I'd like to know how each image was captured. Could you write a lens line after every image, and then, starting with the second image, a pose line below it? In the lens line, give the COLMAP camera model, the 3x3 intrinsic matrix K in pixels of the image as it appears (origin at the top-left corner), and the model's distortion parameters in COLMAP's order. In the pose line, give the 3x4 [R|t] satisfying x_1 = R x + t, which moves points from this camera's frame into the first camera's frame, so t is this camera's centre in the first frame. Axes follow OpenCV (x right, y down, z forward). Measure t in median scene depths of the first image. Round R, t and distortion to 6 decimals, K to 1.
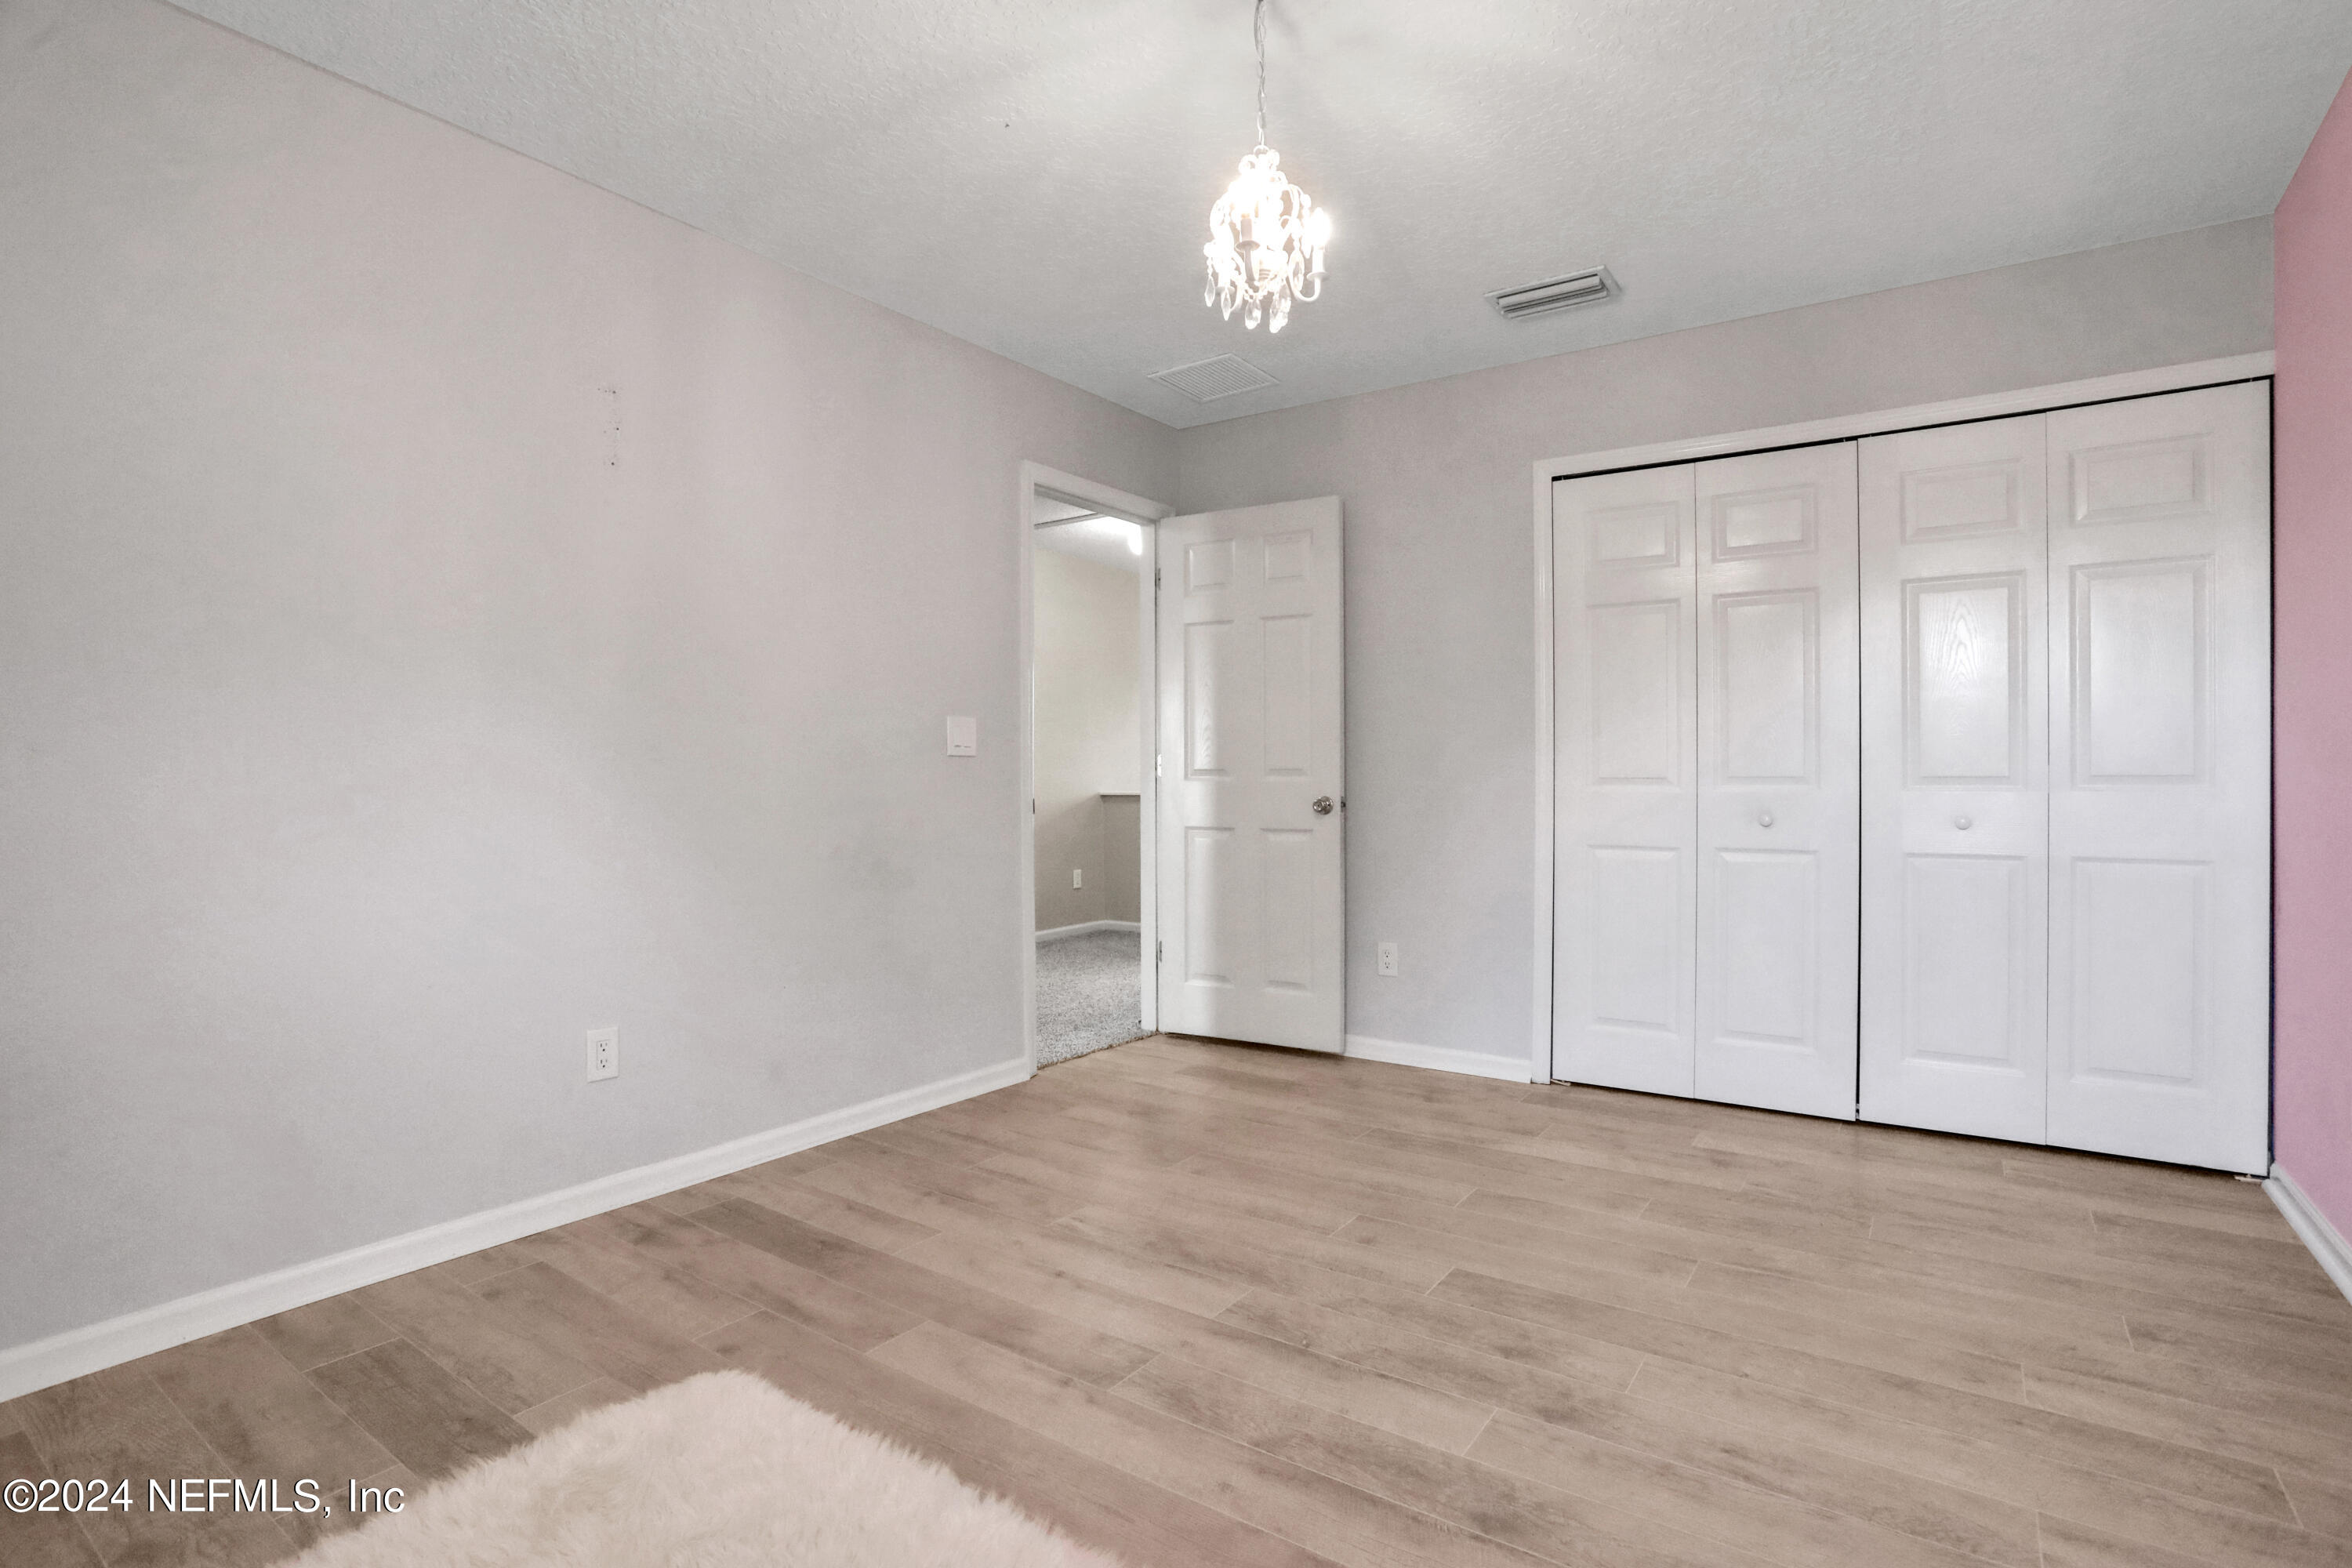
lens RADIAL K [[1175.5, 0, 1173.7], [0, 1175.5, 788.8], [0, 0, 1]] dist [-0.073289, 0.028949]
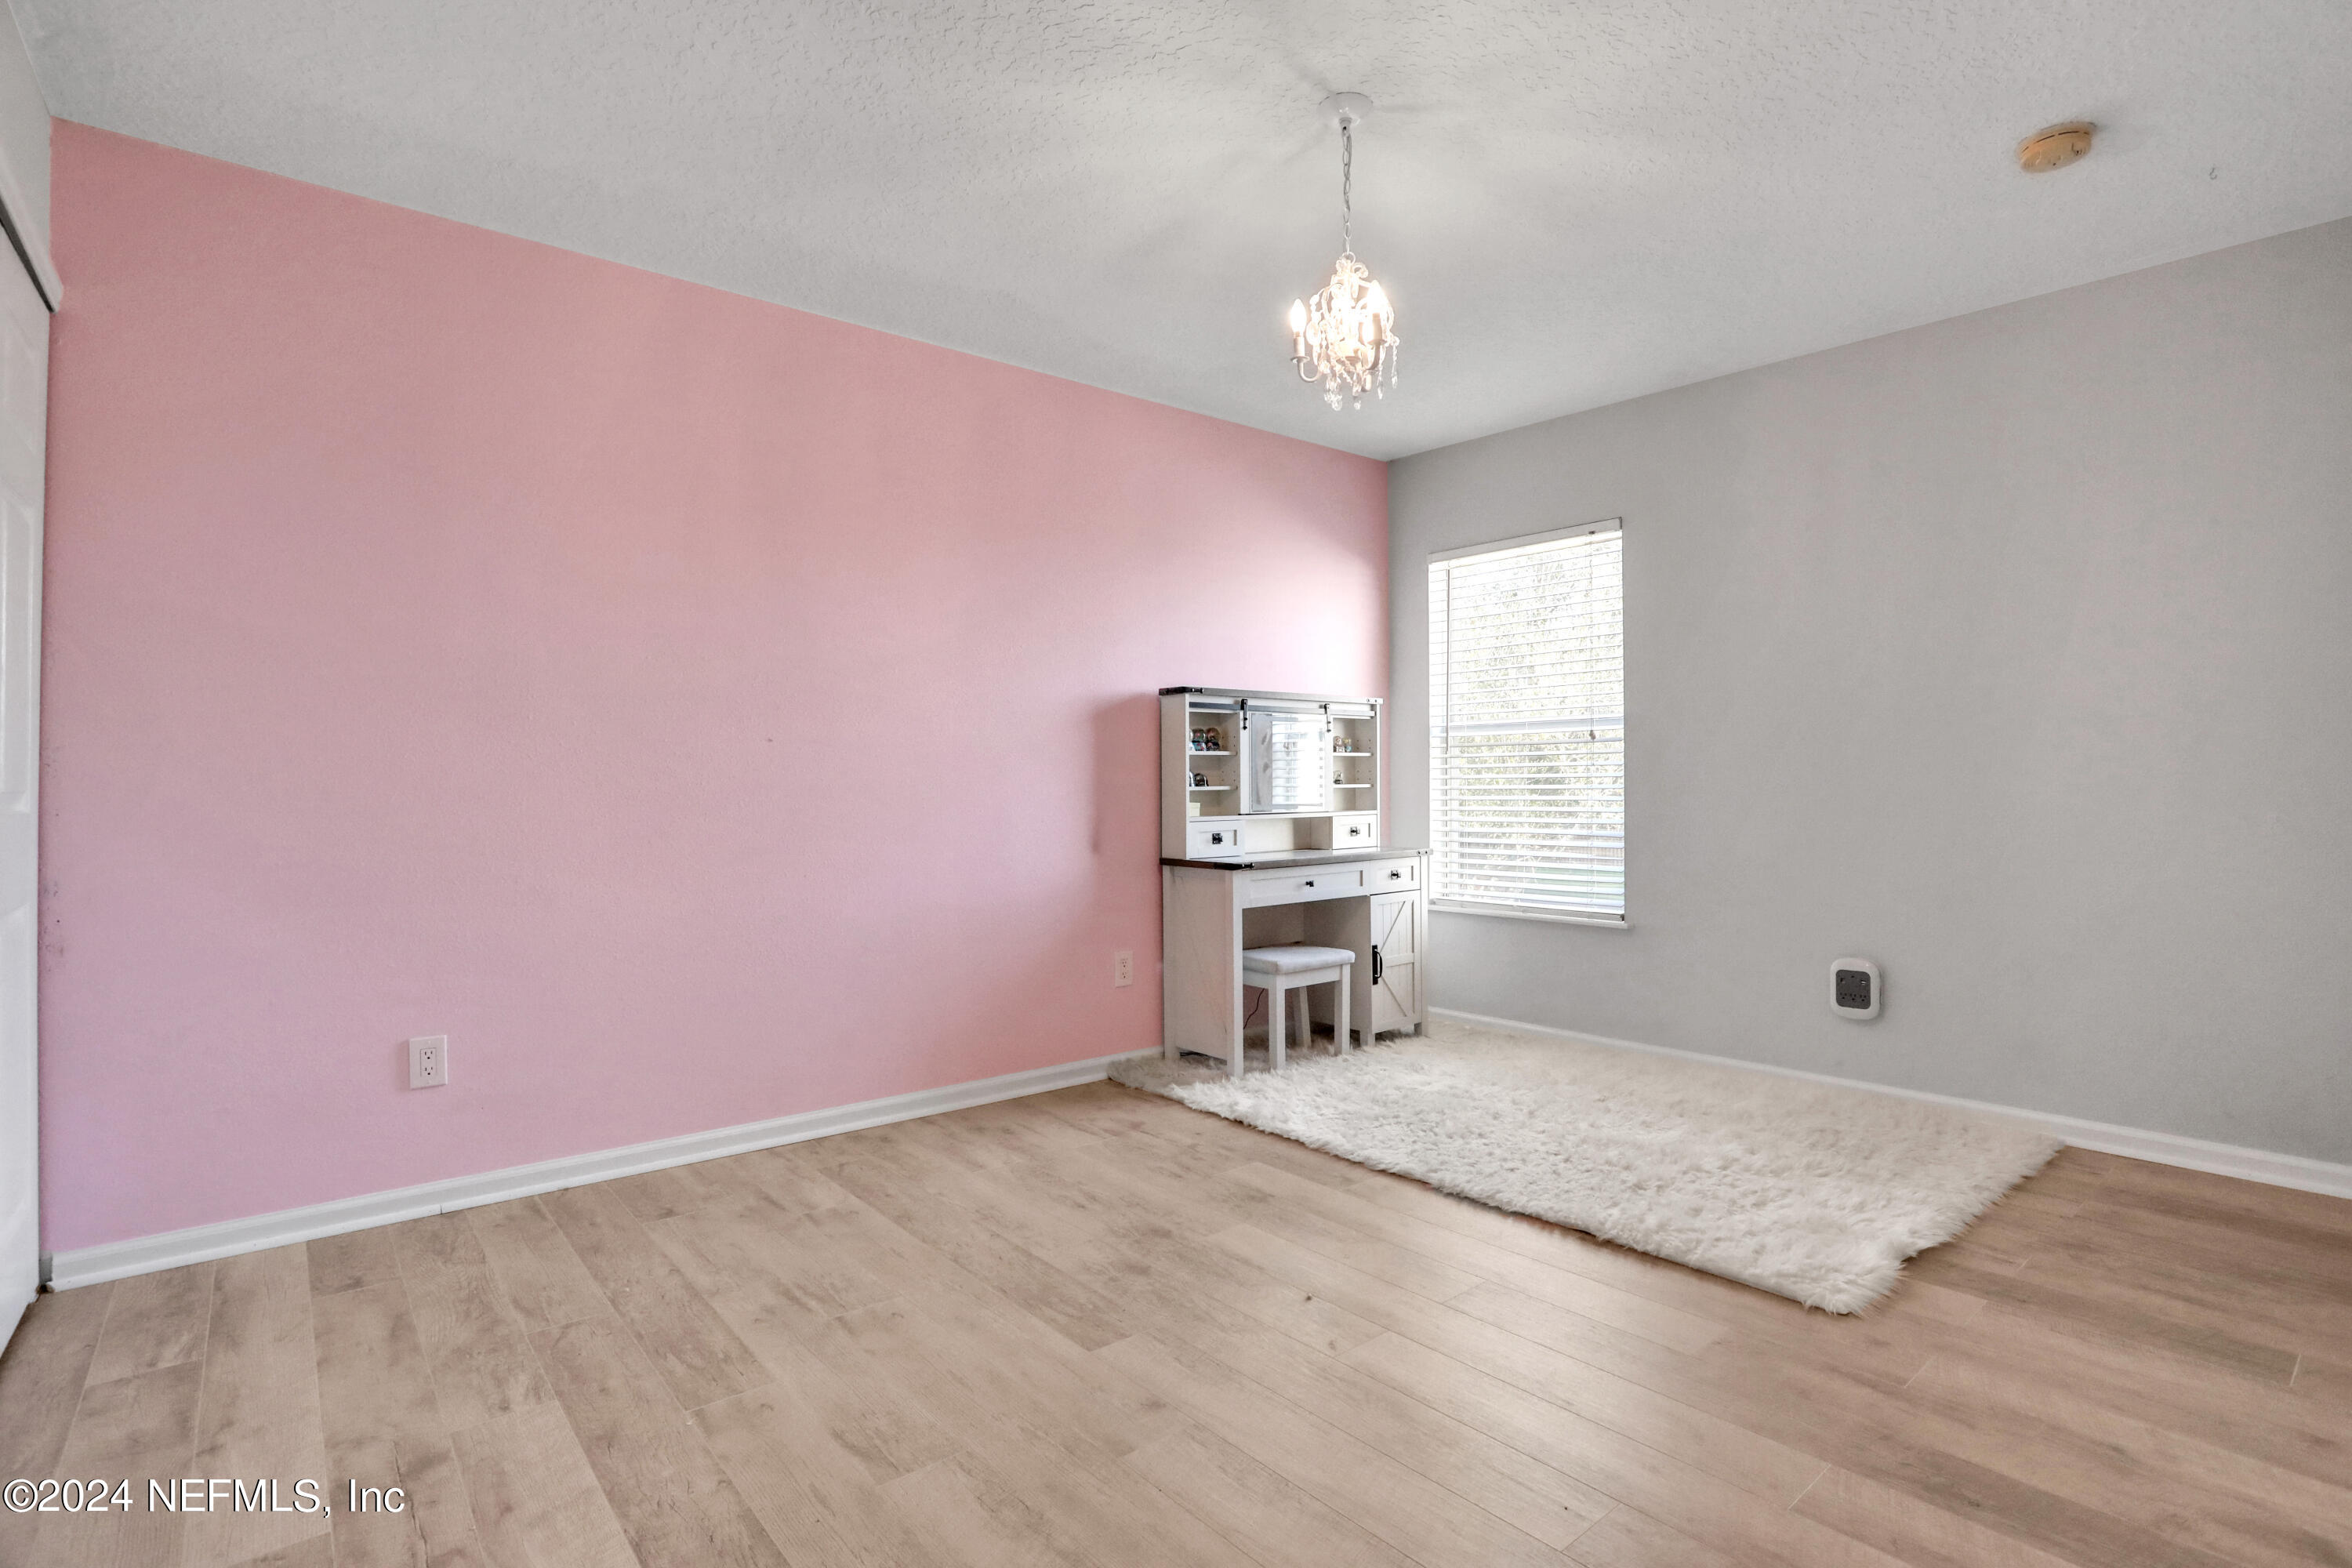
lens RADIAL K [[1150.8, 0, 1154.7], [0, 1150.8, 764.2], [0, 0, 1]] dist [-0.067429, 0.028123]
pose [[-0.962038, 0.013140, 0.272597, -0.041519], [0.012598, 0.999914, -0.003740, -0.023988], [-0.272623, -0.000164, -0.962121, 1.863556]]
